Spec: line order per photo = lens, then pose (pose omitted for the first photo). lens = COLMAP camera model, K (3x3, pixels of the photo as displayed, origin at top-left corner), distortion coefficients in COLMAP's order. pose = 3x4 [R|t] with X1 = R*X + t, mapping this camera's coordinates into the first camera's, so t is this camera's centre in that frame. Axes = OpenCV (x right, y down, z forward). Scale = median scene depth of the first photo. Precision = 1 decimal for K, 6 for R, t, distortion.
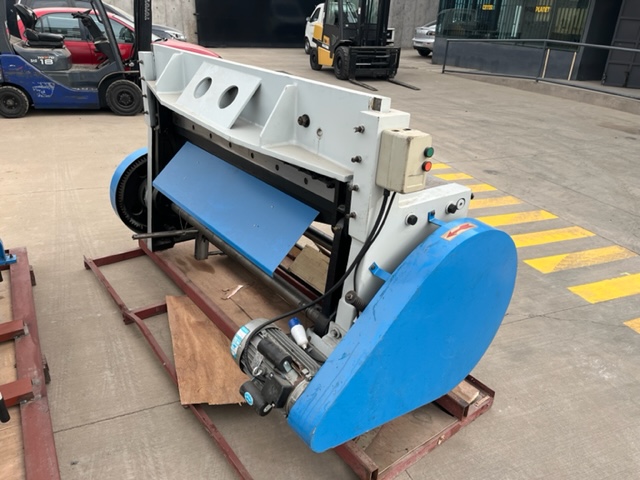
lens RADIAL K [[480.9, 0, 319.0], [0, 480.9, 237.6], [0, 0, 1]] dist [0.078175, -0.102759]
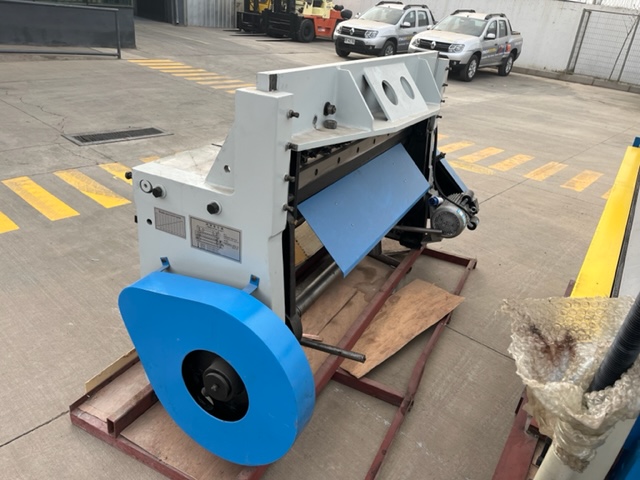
lens RADIAL K [[480.9, 0, 319.0], [0, 480.9, 237.6], [0, 0, 1]] dist [0.078175, -0.102759]
pose [[-0.418820, -0.482596, 0.769214, -0.813303], [0.276790, 0.738931, 0.614303, -0.571569], [-0.864857, 0.470194, -0.175901, 1.130658]]
